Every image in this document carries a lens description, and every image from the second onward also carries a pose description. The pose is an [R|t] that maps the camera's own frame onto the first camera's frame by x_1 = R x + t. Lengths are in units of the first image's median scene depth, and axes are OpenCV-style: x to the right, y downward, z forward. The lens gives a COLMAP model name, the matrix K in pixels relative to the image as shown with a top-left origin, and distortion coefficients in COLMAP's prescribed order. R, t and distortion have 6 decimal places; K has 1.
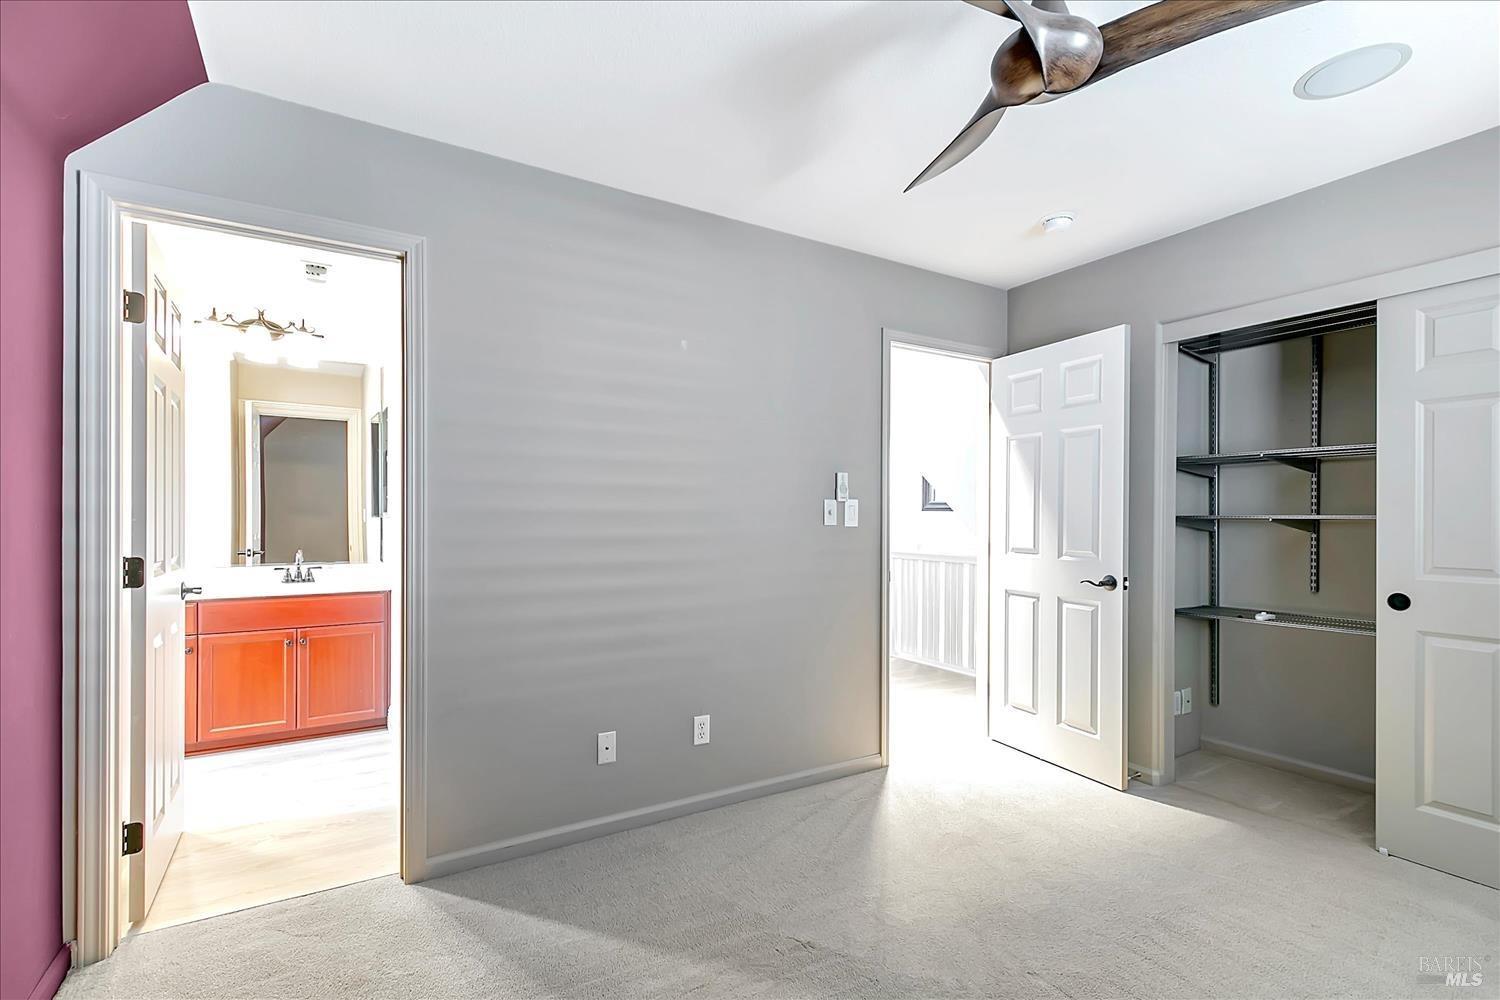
lens RADIAL K [[709.0, 0, 737.7], [0, 709.0, 520.9], [0, 0, 1]] dist [0.002742, 0.000310]
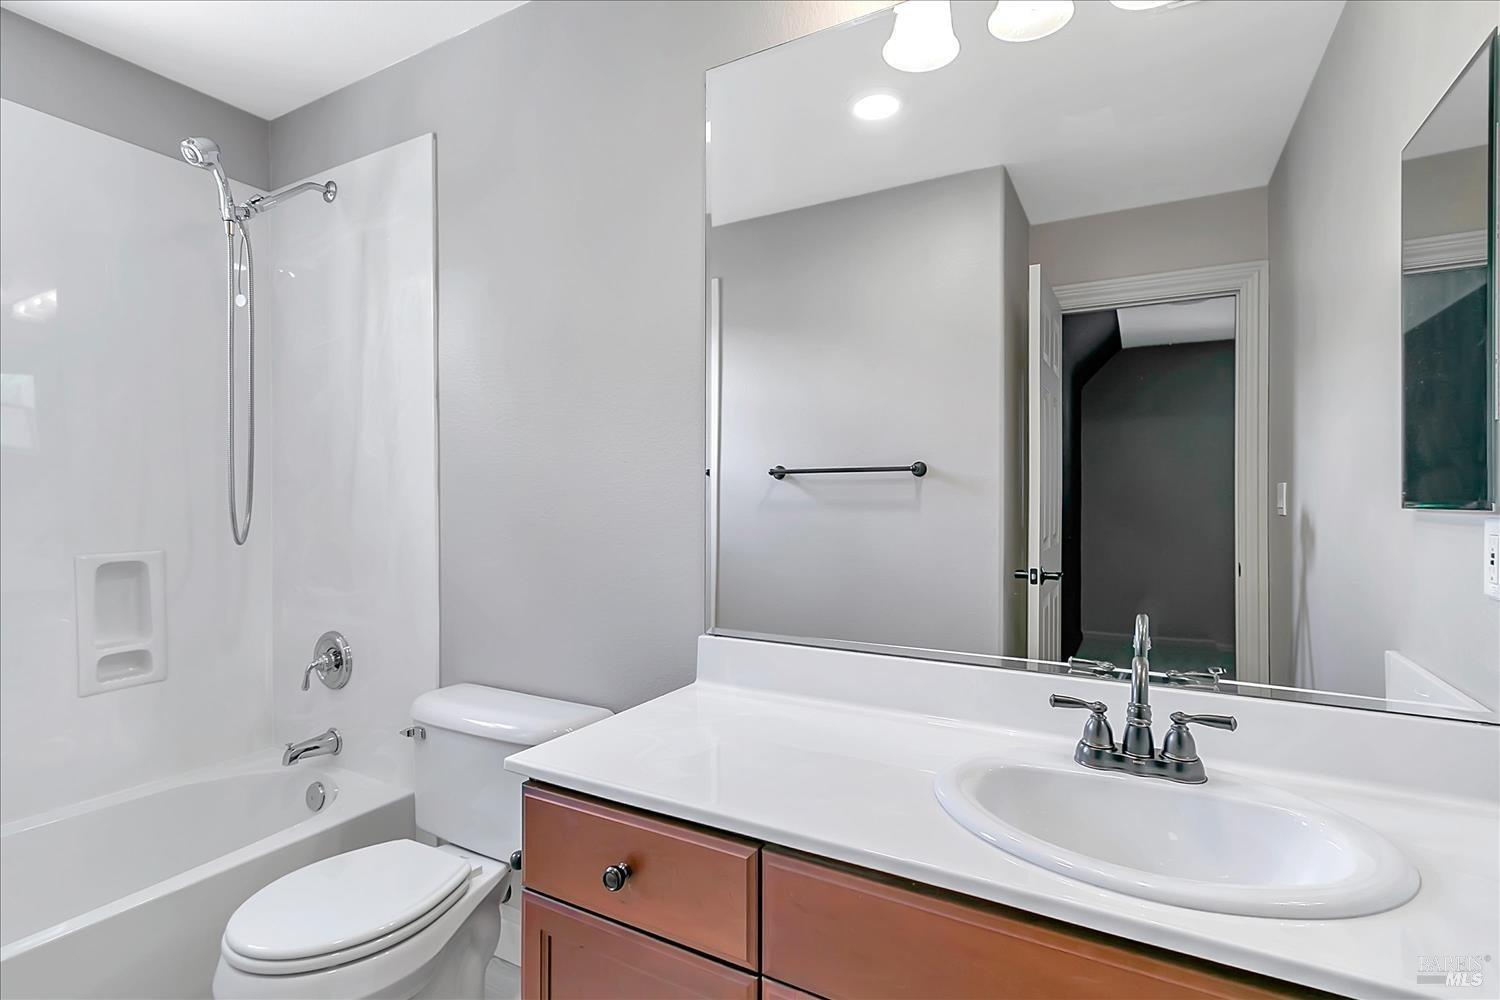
lens RADIAL K [[702.3, 0, 734.5], [0, 702.3, 467.8], [0, 0, 1]] dist [-0.000648, -0.000674]
pose [[0.483441, -0.034190, -0.874709, -0.460376], [-0.009546, 0.998972, -0.044323, -0.007559], [0.875325, 0.029778, 0.482618, 0.740931]]
